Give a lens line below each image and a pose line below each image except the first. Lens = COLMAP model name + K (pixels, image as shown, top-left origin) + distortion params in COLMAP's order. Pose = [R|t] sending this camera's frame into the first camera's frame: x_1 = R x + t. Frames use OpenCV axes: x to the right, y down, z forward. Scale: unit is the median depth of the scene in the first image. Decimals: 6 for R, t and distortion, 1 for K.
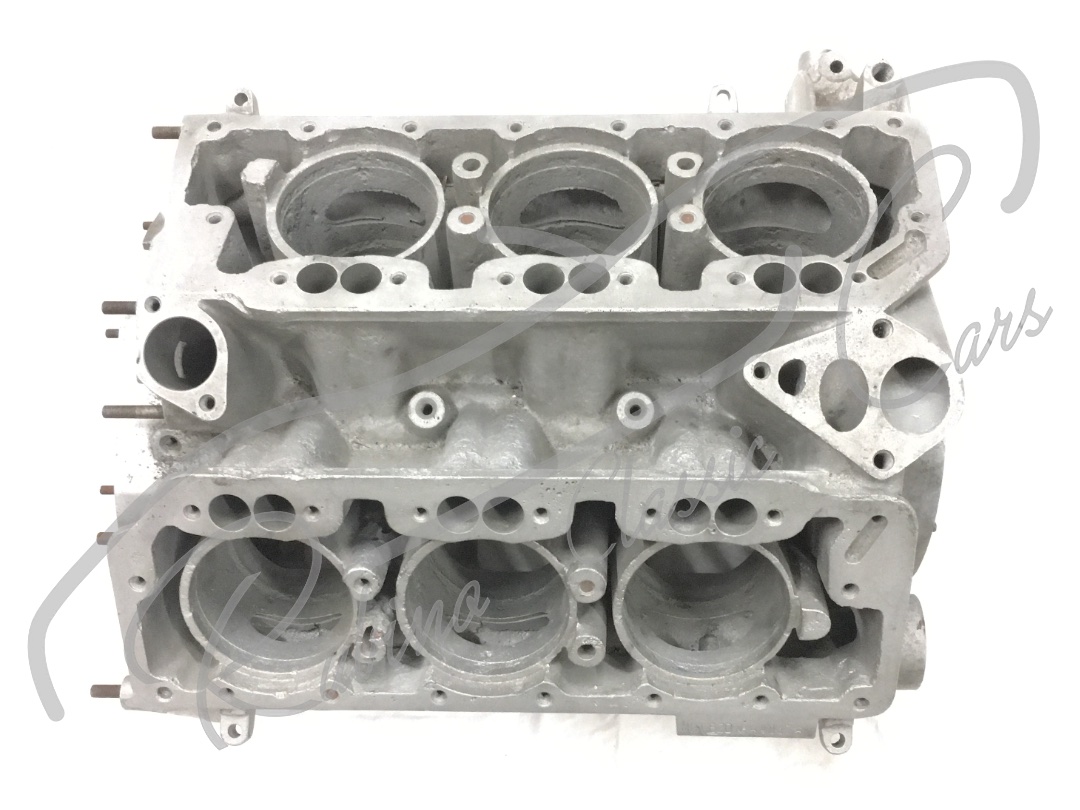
lens RADIAL K [[1271.1, 0, 556.4], [0, 1271.1, 457.9], [0, 0, 1]] dist [0.041870, 0.011338]
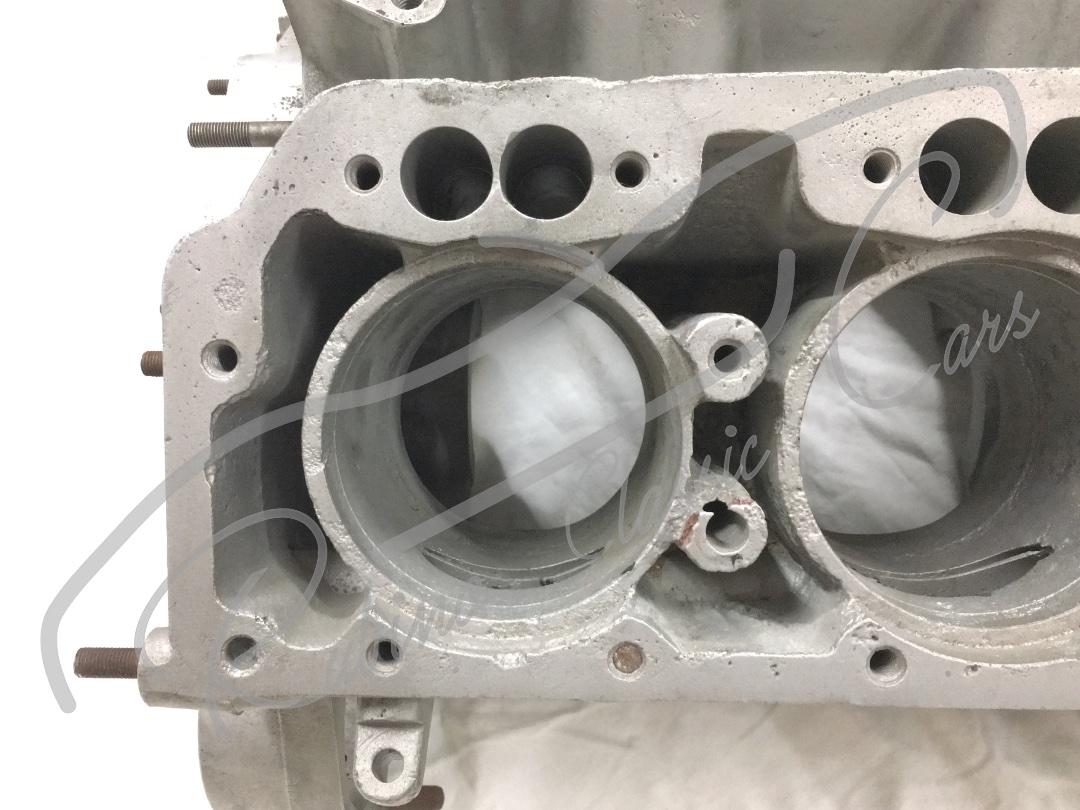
lens RADIAL K [[1021.1, 0, 515.2], [0, 1021.1, 403.2], [0, 0, 1]] dist [0.032875, -0.010488]
pose [[0.999843, 0.010656, -0.014145, -0.212880], [-0.015245, 0.924335, -0.381277, 0.241130], [0.009012, 0.381433, 0.924353, 0.655876]]
